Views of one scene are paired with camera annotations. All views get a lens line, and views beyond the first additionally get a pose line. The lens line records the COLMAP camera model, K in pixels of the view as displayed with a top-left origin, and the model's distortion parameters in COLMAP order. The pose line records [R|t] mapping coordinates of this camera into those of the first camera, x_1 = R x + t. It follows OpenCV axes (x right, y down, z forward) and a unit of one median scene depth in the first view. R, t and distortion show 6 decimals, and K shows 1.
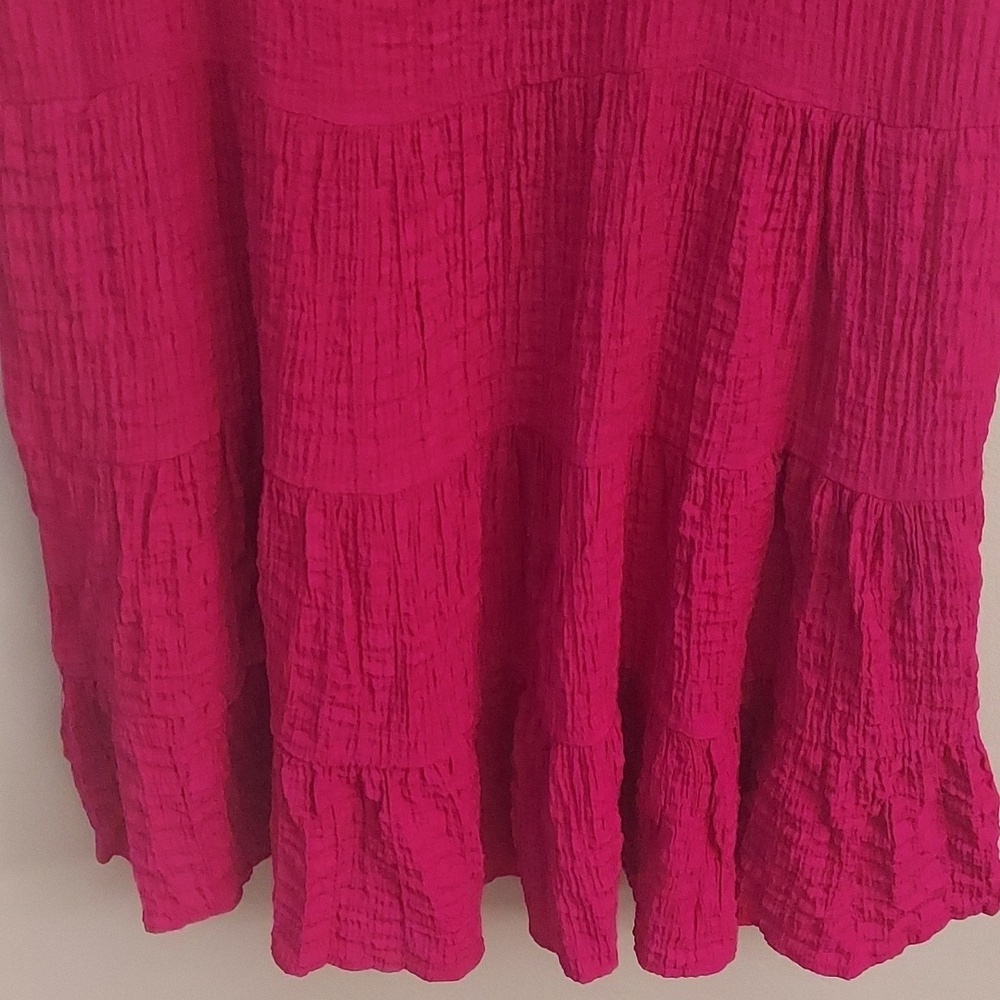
lens RADIAL K [[1588.8, 0, 500.0], [0, 1588.8, 500.0], [0, 0, 1]] dist [0.160400, -0.392267]
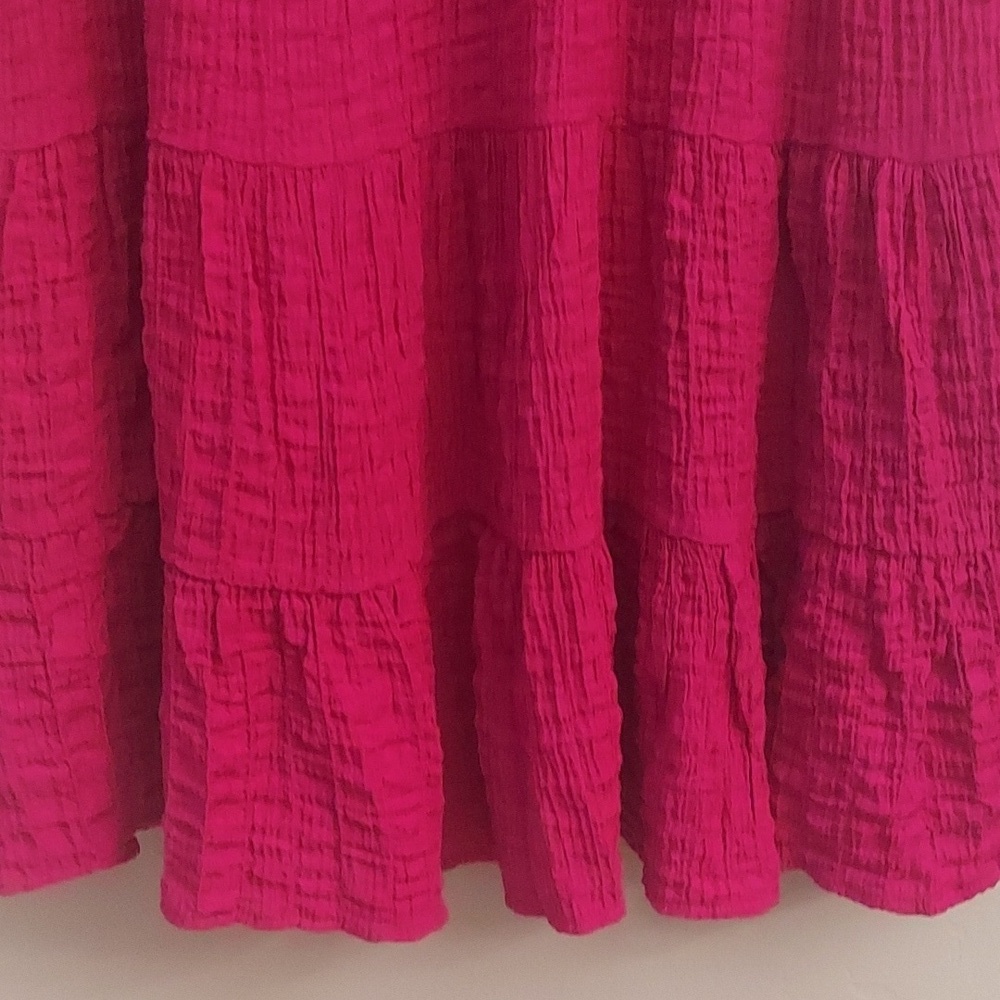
lens RADIAL K [[1588.8, 0, 500.0], [0, 1588.8, 500.0], [0, 0, 1]] dist [0.160400, -0.392267]
pose [[0.998094, -0.039215, 0.047645, -0.015512], [0.052027, 0.949960, -0.308008, 0.374069], [-0.033182, 0.309900, 0.950190, 0.255660]]
